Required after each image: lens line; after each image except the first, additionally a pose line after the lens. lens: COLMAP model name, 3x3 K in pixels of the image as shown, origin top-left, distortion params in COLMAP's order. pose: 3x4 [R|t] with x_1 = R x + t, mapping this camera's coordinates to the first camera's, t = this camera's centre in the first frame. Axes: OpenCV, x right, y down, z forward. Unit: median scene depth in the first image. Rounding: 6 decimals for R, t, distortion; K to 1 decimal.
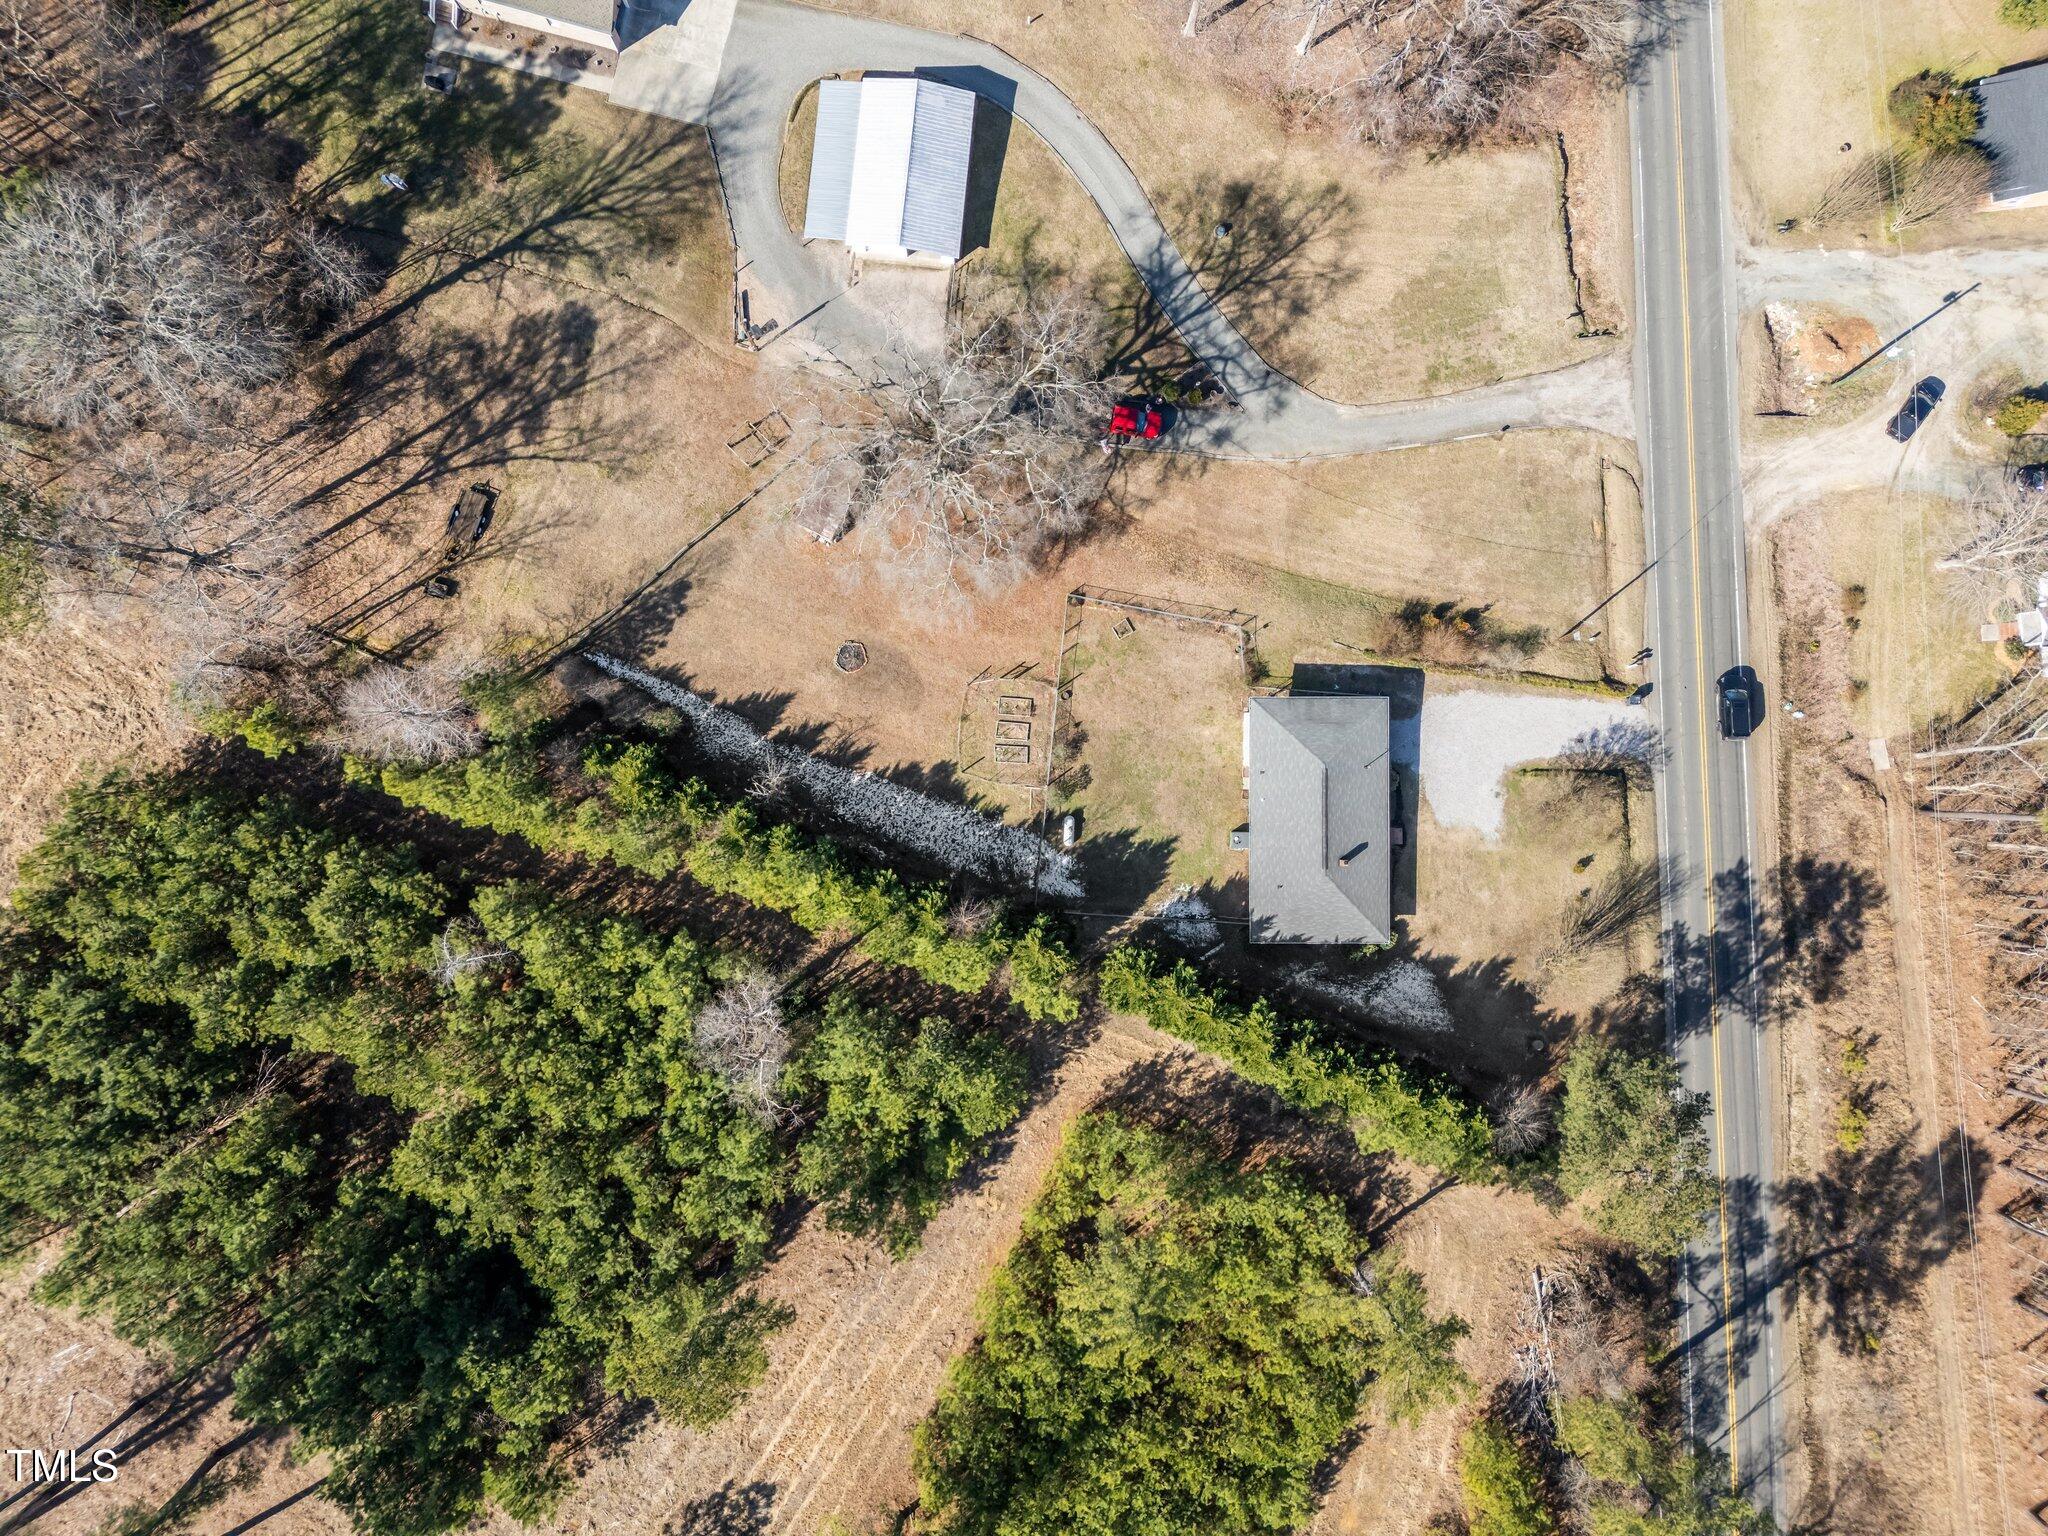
lens RADIAL K [[1452.9, 0, 1027.3], [0, 1452.9, 780.0], [0, 0, 1]] dist [0.098051, -0.122269]
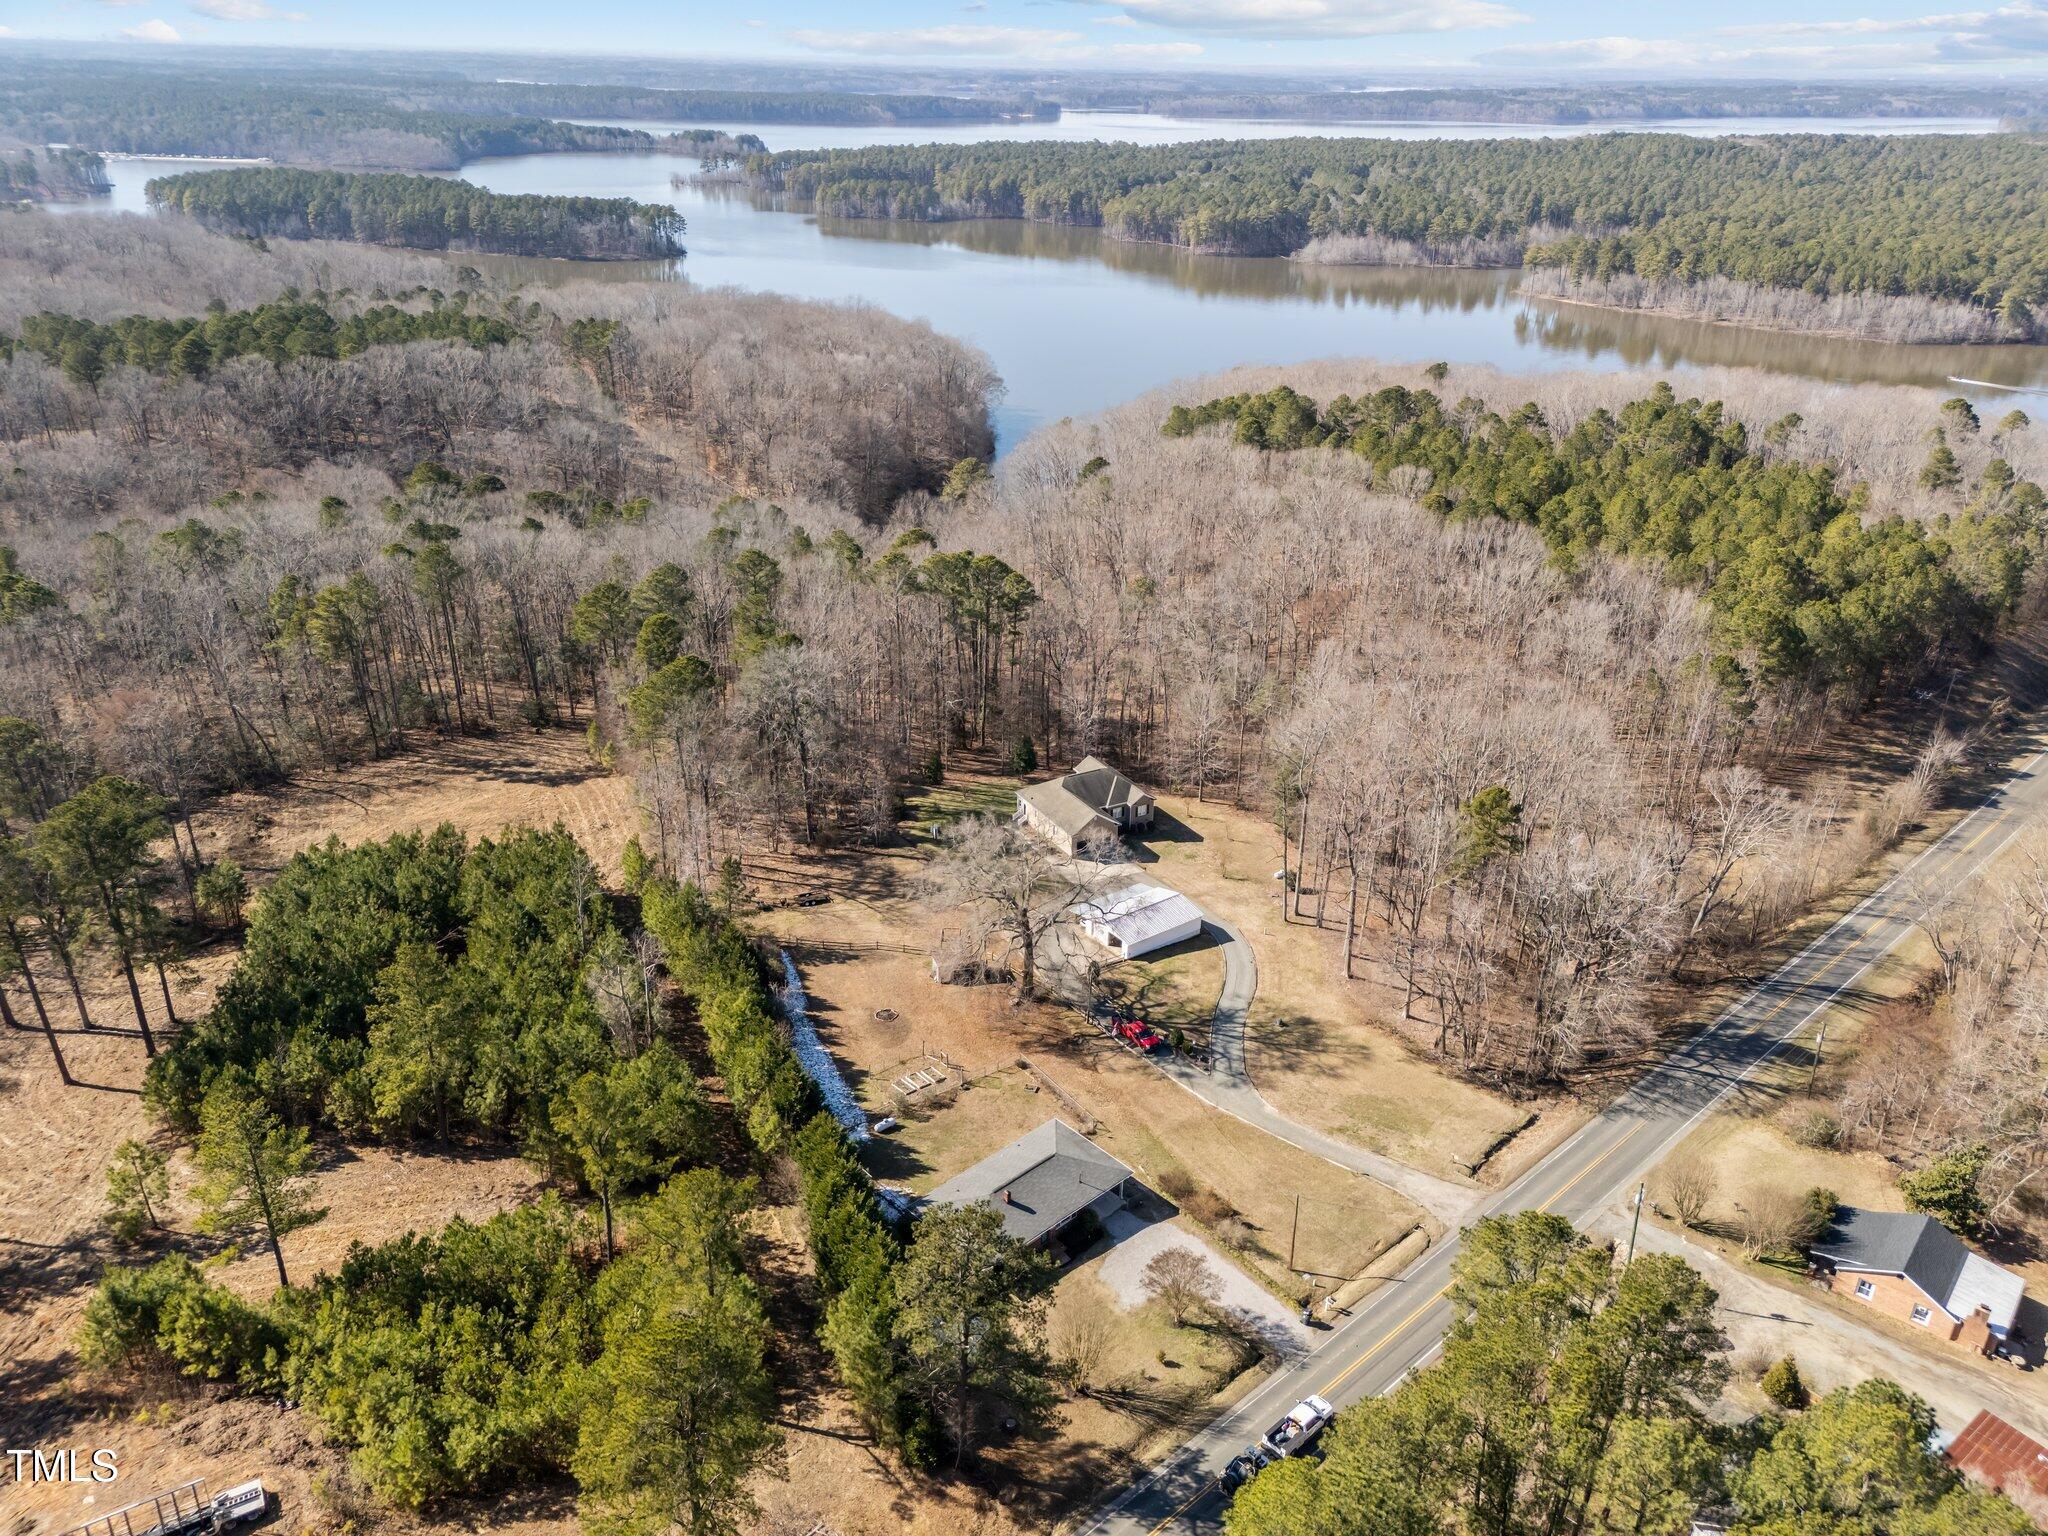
lens RADIAL K [[1505.8, 0, 1024.0], [0, 1505.8, 768.0], [0, 0, 1]] dist [0.086338, -0.076318]
pose [[0.686936, 0.283731, -0.669041, 0.901643], [-0.726668, 0.278979, -0.627793, 0.685394], [0.008524, 0.917424, 0.397819, 0.183441]]
